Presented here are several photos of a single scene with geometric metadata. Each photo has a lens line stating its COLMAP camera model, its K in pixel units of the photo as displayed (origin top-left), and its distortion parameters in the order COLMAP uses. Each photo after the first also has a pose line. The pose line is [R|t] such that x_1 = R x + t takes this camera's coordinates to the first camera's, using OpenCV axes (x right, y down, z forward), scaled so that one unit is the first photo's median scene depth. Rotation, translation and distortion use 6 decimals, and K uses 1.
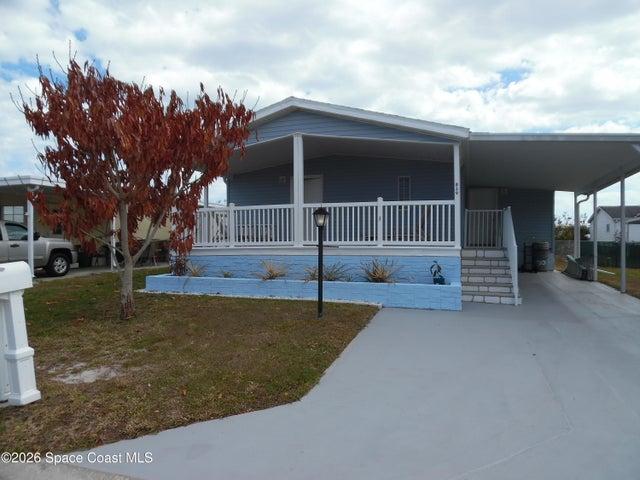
lens RADIAL K [[437.4, 0, 343.1], [0, 437.4, 233.8], [0, 0, 1]] dist [-0.034182, 0.003356]
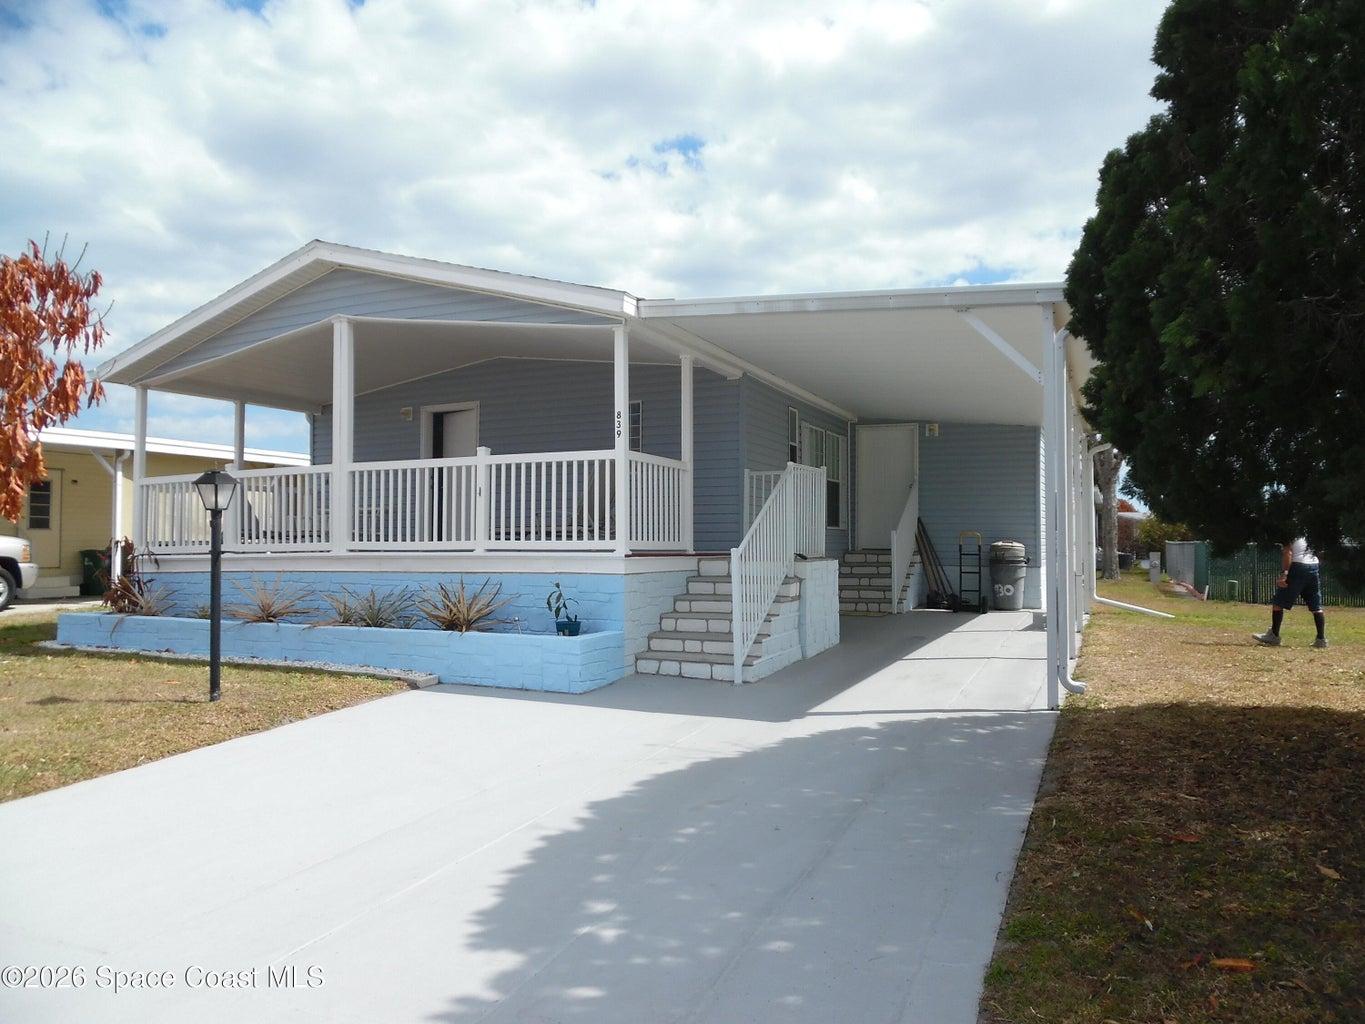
lens RADIAL K [[933.0, 0, 697.1], [0, 933.0, 489.9], [0, 0, 1]] dist [-0.034182, 0.003356]
pose [[0.994443, -0.011799, -0.104614, 0.419824], [0.007344, 0.999054, -0.042869, 0.006781], [0.105021, 0.041863, 0.993589, 0.039664]]
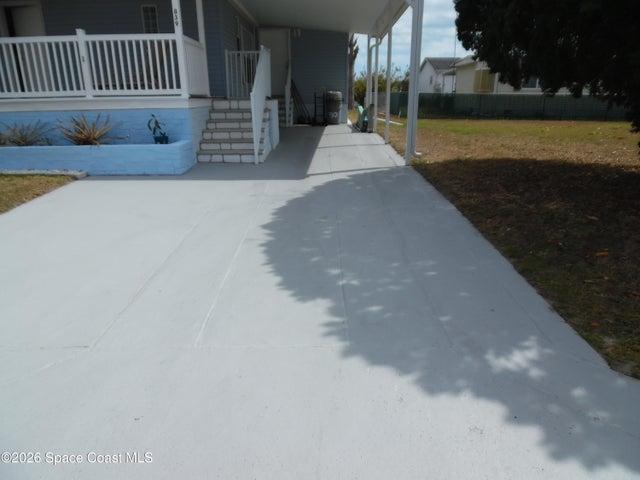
lens RADIAL K [[437.4, 0, 326.2], [0, 437.4, 237.3], [0, 0, 1]] dist [-0.034182, 0.003356]
pose [[0.951511, -0.104410, 0.289354, 0.238026], [0.004489, 0.945249, 0.326320, 0.014984], [-0.307583, -0.309198, 0.899883, 0.100861]]
